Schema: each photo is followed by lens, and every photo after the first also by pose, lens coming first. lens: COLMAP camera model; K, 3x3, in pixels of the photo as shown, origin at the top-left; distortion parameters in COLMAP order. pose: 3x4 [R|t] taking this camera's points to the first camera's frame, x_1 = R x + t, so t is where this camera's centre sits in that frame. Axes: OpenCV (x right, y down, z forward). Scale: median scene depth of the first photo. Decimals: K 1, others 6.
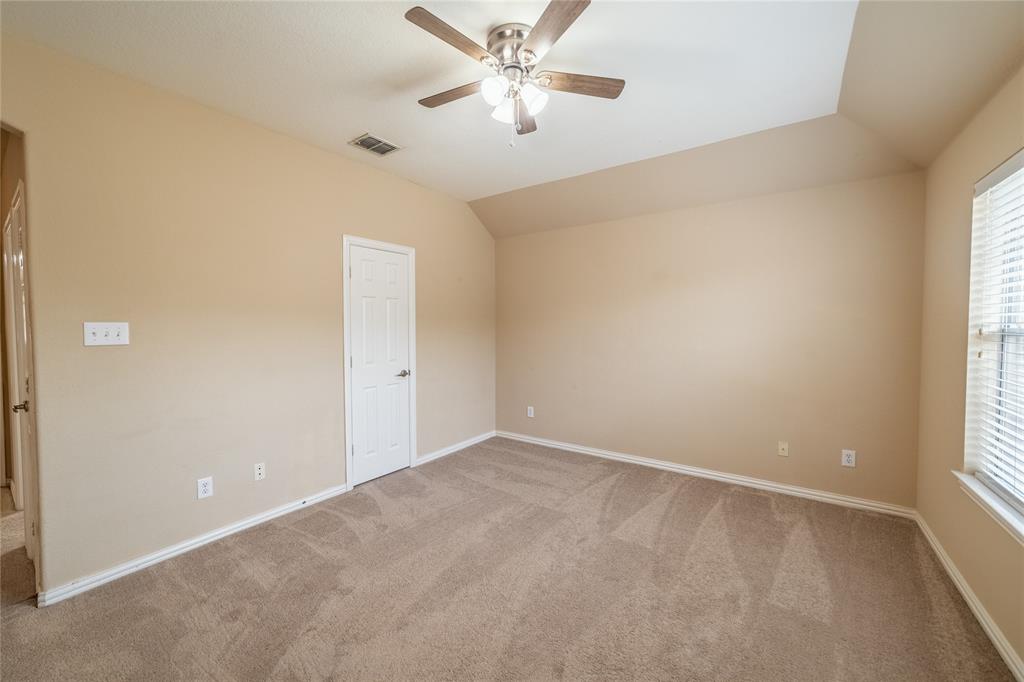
lens RADIAL K [[395.1, 0, 511.9], [0, 395.1, 336.0], [0, 0, 1]] dist [-0.008770, 0.003685]
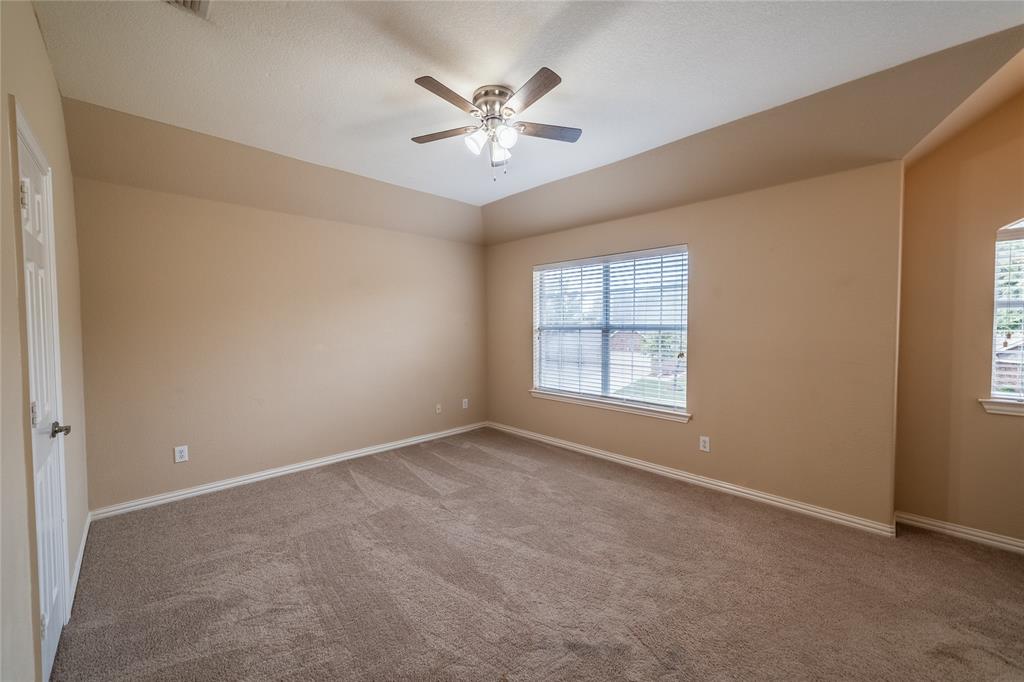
lens RADIAL K [[395.1, 0, 510.7], [0, 395.1, 338.8], [0, 0, 1]] dist [-0.008770, 0.003685]
pose [[0.178602, -0.030080, 0.983461, -0.858698], [0.029996, 0.999234, 0.025115, -0.010187], [-0.983464, 0.025015, 0.179368, 0.523409]]
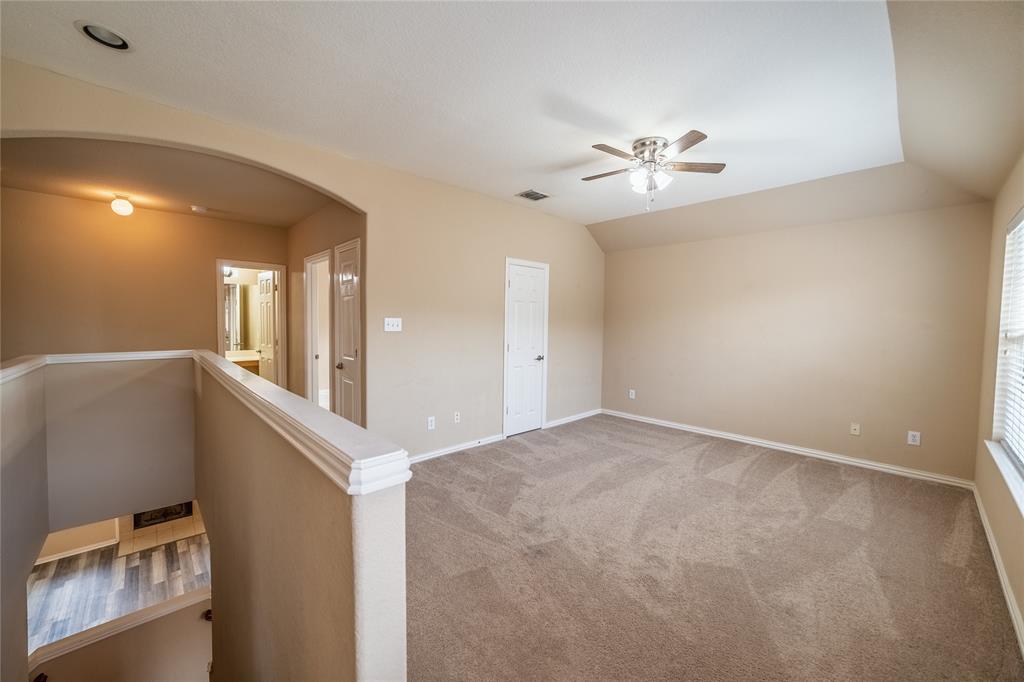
lens RADIAL K [[395.1, 0, 513.8], [0, 395.1, 336.0], [0, 0, 1]] dist [-0.008770, 0.003685]
pose [[0.982531, 0.023599, -0.184594, -0.153070], [-0.021836, 0.999695, 0.011578, 0.009127], [0.184811, -0.007345, 0.982747, -0.453813]]
